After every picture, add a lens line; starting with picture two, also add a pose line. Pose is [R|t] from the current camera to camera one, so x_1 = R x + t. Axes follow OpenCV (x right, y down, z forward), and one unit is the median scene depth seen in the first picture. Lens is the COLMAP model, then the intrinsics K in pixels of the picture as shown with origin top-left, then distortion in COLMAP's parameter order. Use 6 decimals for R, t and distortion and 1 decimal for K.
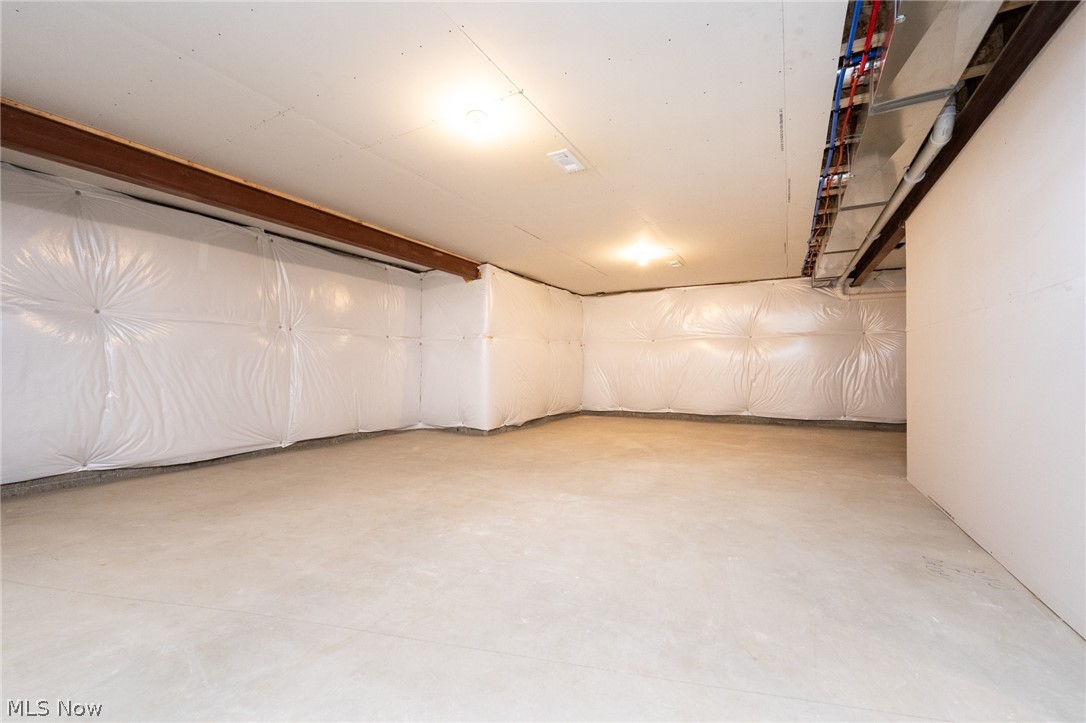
lens RADIAL K [[445.5, 0, 543.0], [0, 445.5, 361.5], [0, 0, 1]] dist [-0.003996, -0.000787]
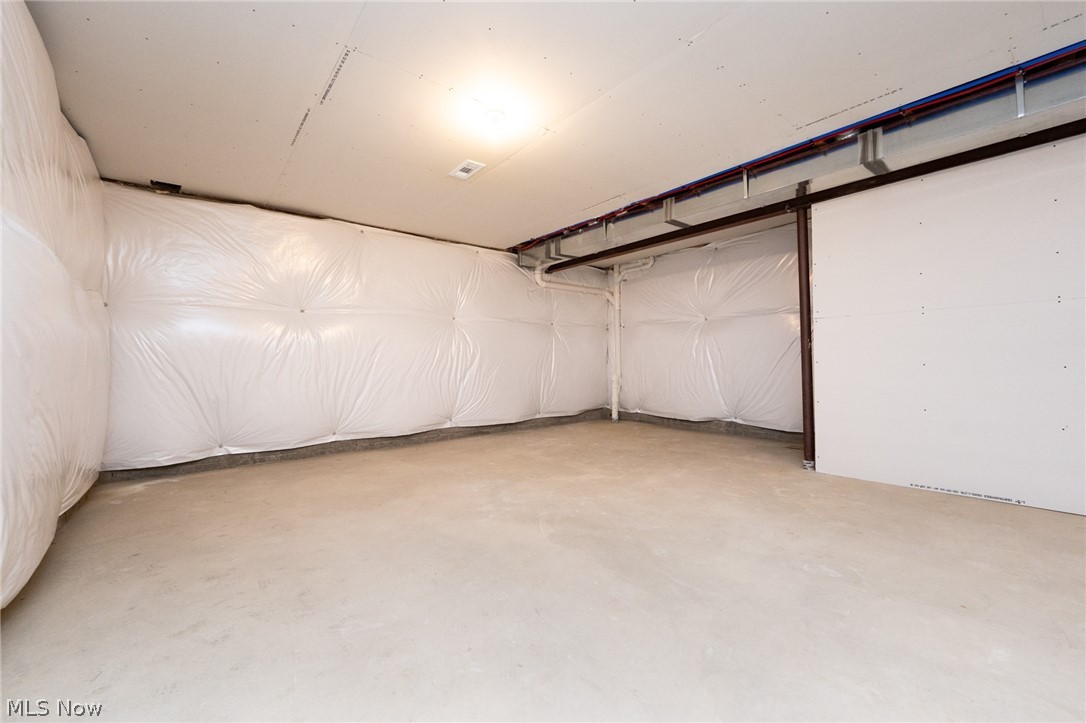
lens RADIAL K [[445.5, 0, 543.0], [0, 445.5, 361.5], [0, 0, 1]] dist [-0.003996, -0.000787]
pose [[0.361493, -0.000910, 0.932375, -0.161029], [-0.004287, 0.999987, 0.002639, 0.012588], [-0.932365, -0.004951, 0.361484, 0.620765]]
